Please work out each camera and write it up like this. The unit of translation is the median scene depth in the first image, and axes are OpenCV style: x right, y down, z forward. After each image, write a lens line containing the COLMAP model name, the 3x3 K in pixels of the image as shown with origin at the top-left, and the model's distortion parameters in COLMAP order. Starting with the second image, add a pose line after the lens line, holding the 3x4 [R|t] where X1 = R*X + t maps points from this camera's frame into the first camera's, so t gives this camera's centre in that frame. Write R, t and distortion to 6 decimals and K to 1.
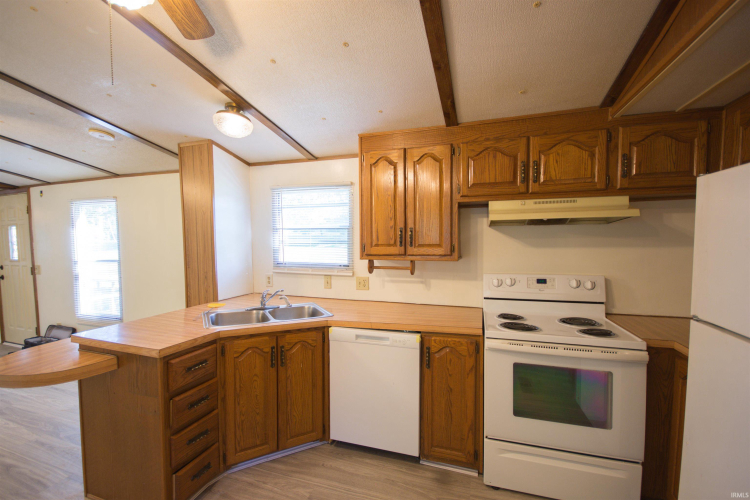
lens RADIAL K [[332.4, 0, 375.0], [0, 332.4, 250.0], [0, 0, 1]] dist [-0.002418, -0.000566]
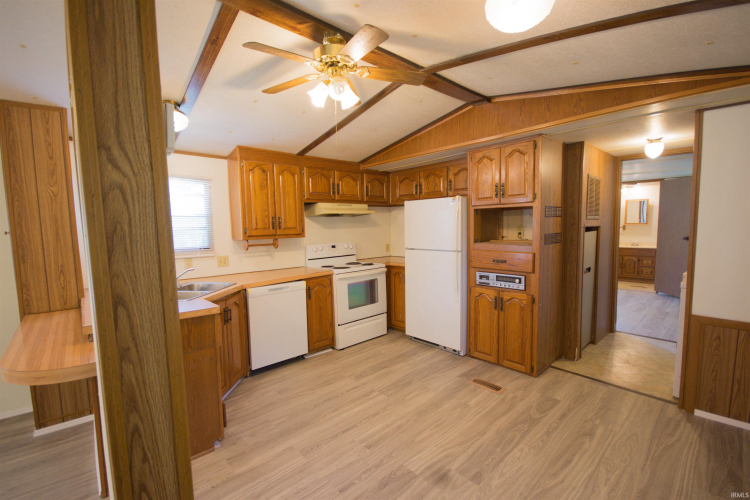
lens RADIAL K [[332.4, 0, 375.0], [0, 332.4, 250.0], [0, 0, 1]] dist [-0.002418, -0.000566]
pose [[0.482742, -0.066693, 0.873220, -1.117223], [0.051122, 0.997542, 0.047926, 0.037555], [-0.874269, 0.021505, 0.484964, -0.125355]]
